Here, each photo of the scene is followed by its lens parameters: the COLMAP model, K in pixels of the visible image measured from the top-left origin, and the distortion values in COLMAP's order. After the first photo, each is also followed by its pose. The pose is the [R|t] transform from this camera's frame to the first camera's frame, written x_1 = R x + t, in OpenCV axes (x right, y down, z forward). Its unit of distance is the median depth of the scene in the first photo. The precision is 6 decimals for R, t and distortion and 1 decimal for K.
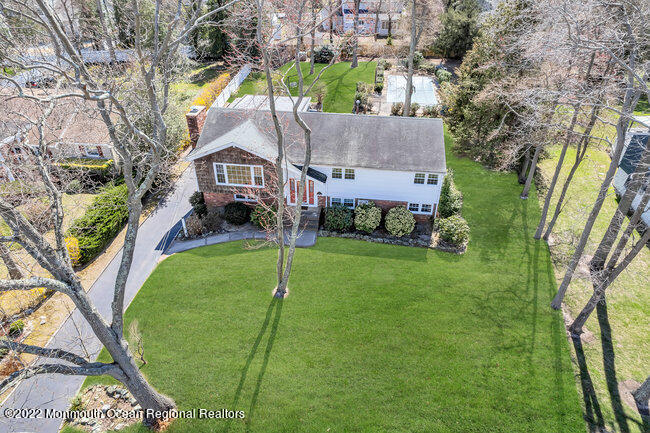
lens RADIAL K [[410.2, 0, 325.0], [0, 410.2, 216.5], [0, 0, 1]] dist [-0.022738, 0.002485]
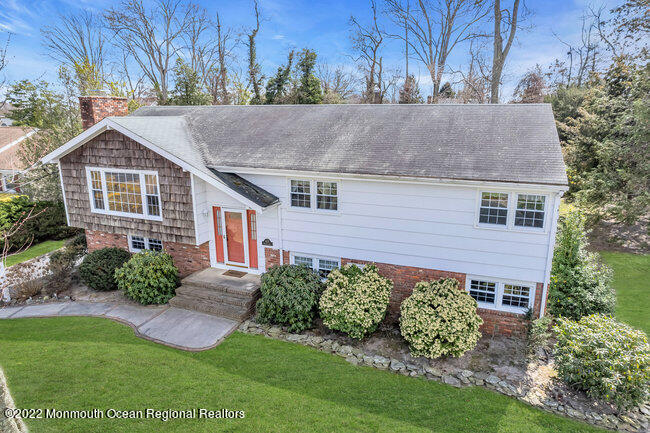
lens RADIAL K [[410.2, 0, 325.0], [0, 410.2, 216.5], [0, 0, 1]] dist [-0.022738, 0.002485]
pose [[0.969360, 0.059082, -0.238435, 0.163869], [-0.139171, 0.931928, -0.334874, 0.065329], [0.202419, 0.357797, 0.911596, 0.599250]]
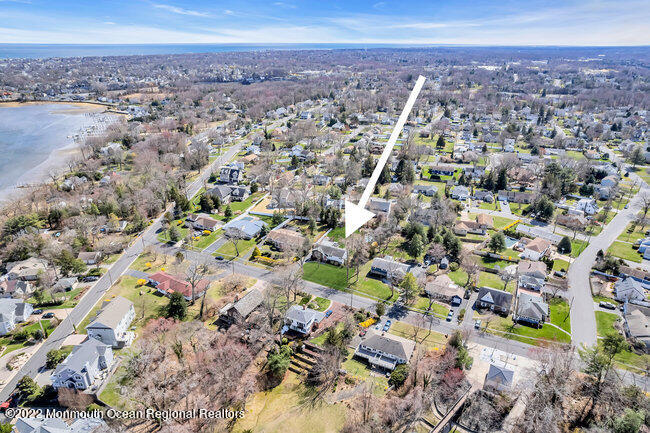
lens RADIAL K [[410.2, 0, 325.0], [0, 410.2, 216.5], [0, 0, 1]] dist [-0.022738, 0.002485]
pose [[0.937405, 0.140346, -0.318708, 2.260849], [-0.203036, 0.963810, -0.172762, 0.519241], [0.282927, 0.226657, 0.931976, -6.222894]]
